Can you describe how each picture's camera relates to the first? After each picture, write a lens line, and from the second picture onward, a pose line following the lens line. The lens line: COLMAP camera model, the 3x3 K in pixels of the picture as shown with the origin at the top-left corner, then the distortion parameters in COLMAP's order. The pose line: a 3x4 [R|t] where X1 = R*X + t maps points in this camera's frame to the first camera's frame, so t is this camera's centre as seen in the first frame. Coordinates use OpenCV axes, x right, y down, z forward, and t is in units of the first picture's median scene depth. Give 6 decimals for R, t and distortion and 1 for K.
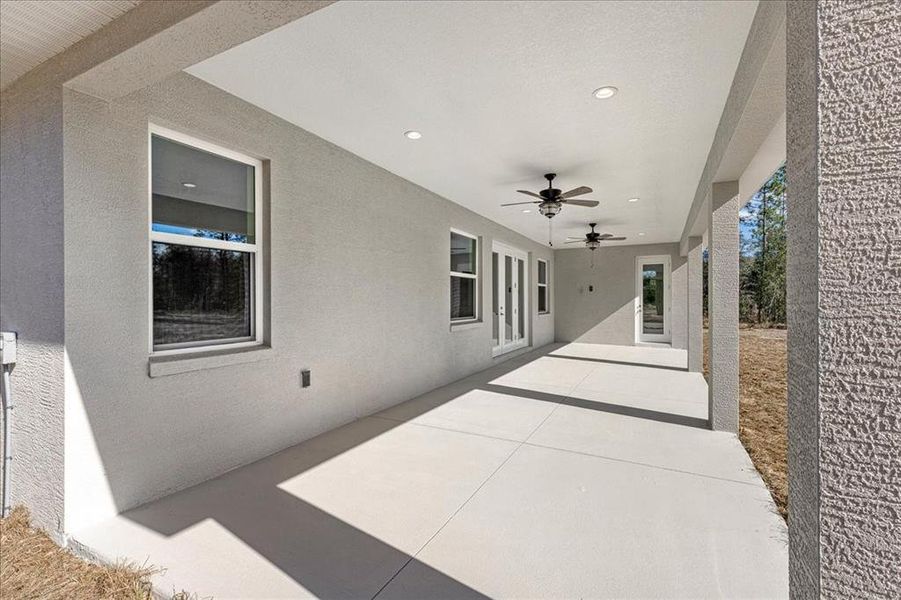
lens RADIAL K [[406.2, 0, 445.1], [0, 406.2, 298.3], [0, 0, 1]] dist [0.002031, 0.000183]
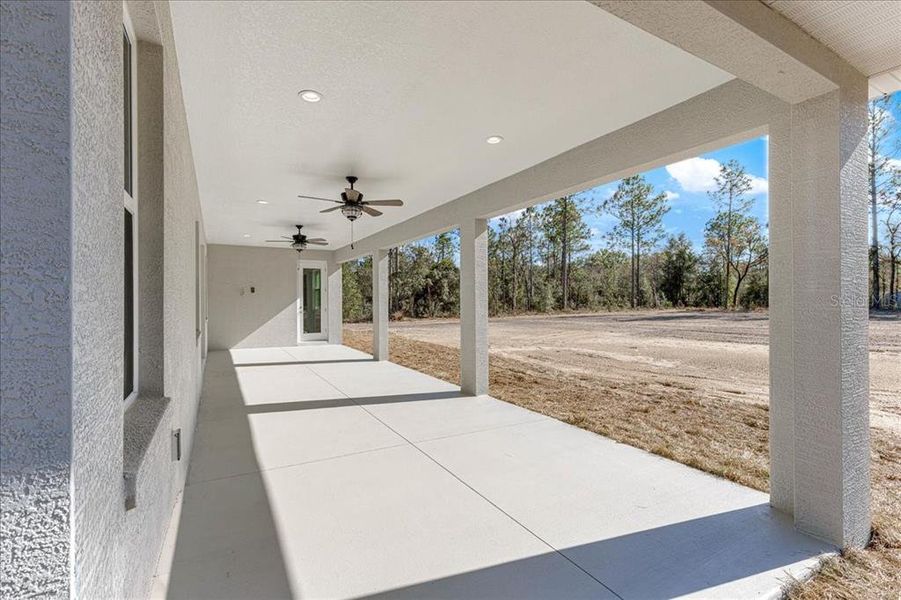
lens RADIAL K [[406.2, 0, 445.1], [0, 406.2, 298.3], [0, 0, 1]] dist [0.002031, 0.000183]
pose [[0.540415, -0.002916, 0.841393, -0.279843], [0.004323, 0.999990, 0.000690, -0.004930], [-0.841387, 0.003265, 0.540423, 0.166631]]
